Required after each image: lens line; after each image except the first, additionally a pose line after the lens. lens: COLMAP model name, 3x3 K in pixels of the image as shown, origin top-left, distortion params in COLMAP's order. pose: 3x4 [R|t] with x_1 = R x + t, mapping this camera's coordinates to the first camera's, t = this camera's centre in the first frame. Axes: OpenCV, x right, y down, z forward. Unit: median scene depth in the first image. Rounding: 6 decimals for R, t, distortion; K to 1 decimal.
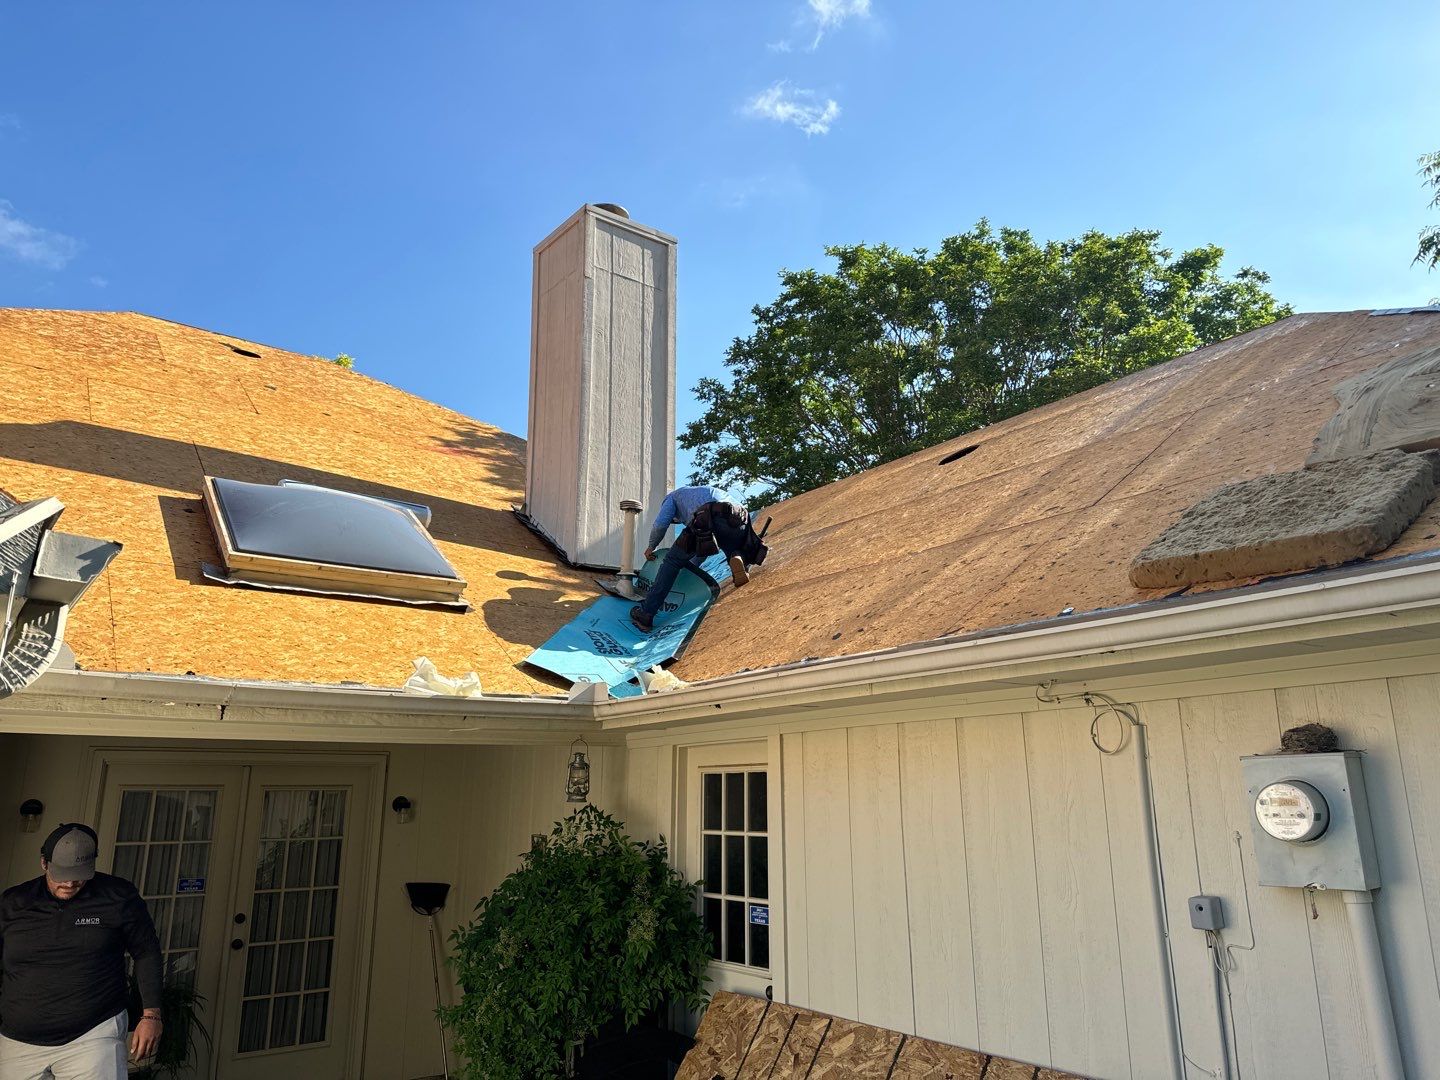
lens RADIAL K [[987.7, 0, 720.1], [0, 987.7, 511.4], [0, 0, 1]] dist [-0.000091, -0.036287]
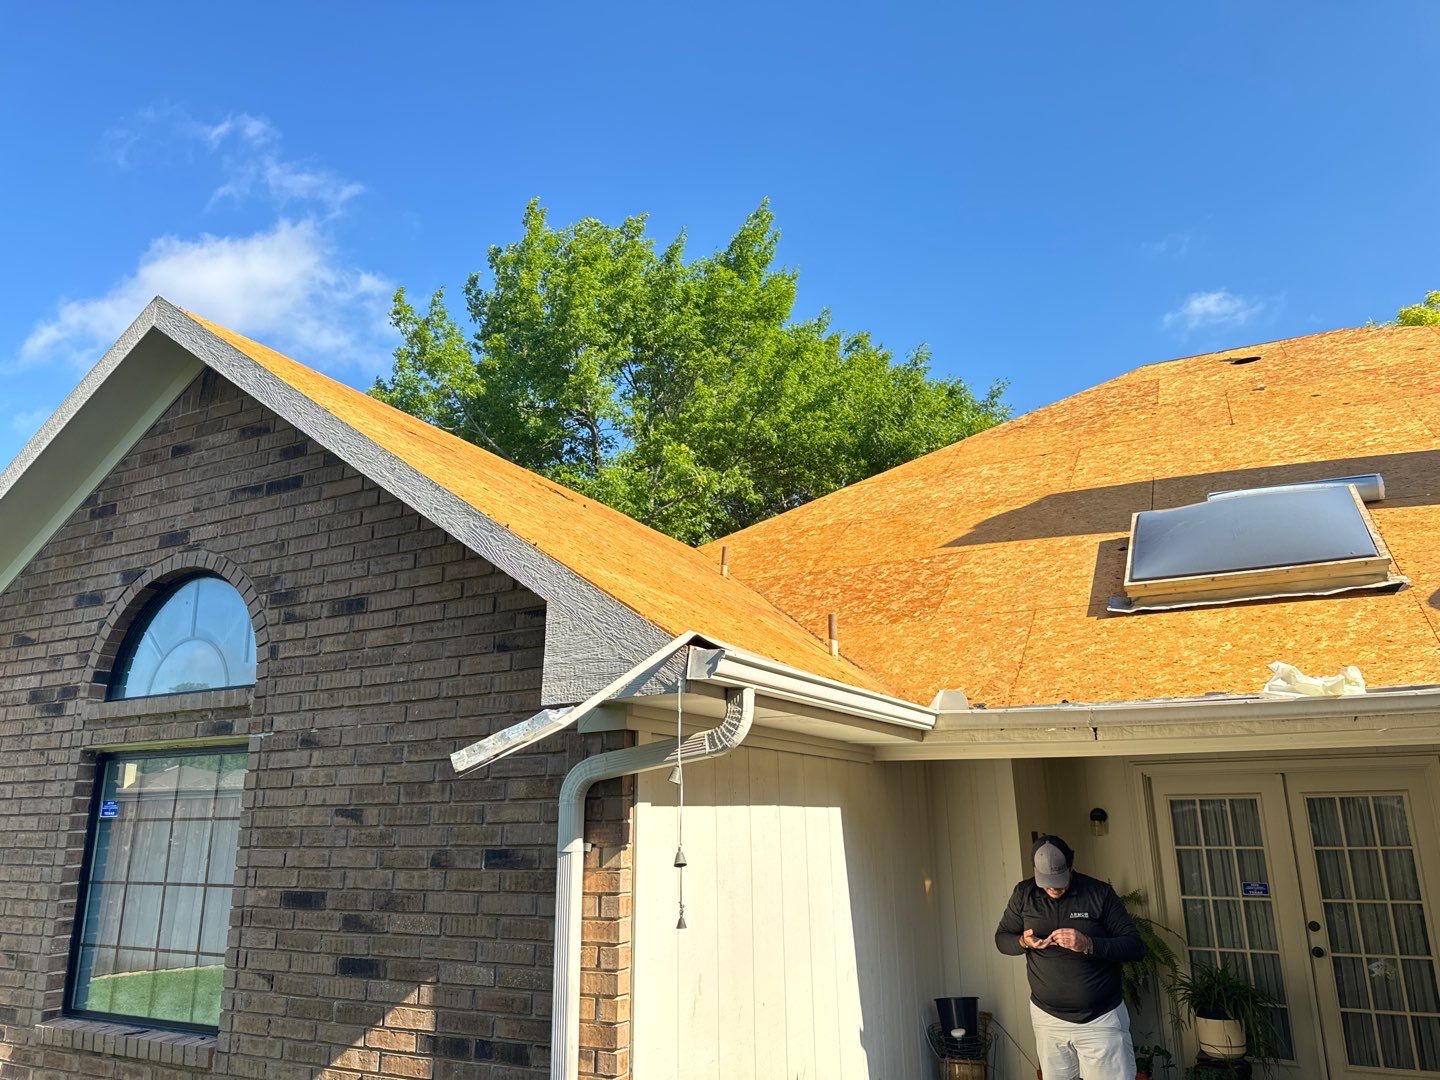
lens RADIAL K [[987.7, 0, 720.1], [0, 987.7, 511.4], [0, 0, 1]] dist [-0.000091, -0.036287]
pose [[0.383186, -0.251767, -0.888697, 0.334415], [0.250783, 0.954352, -0.162235, 0.029643], [0.888975, -0.160703, 0.428833, 0.137347]]
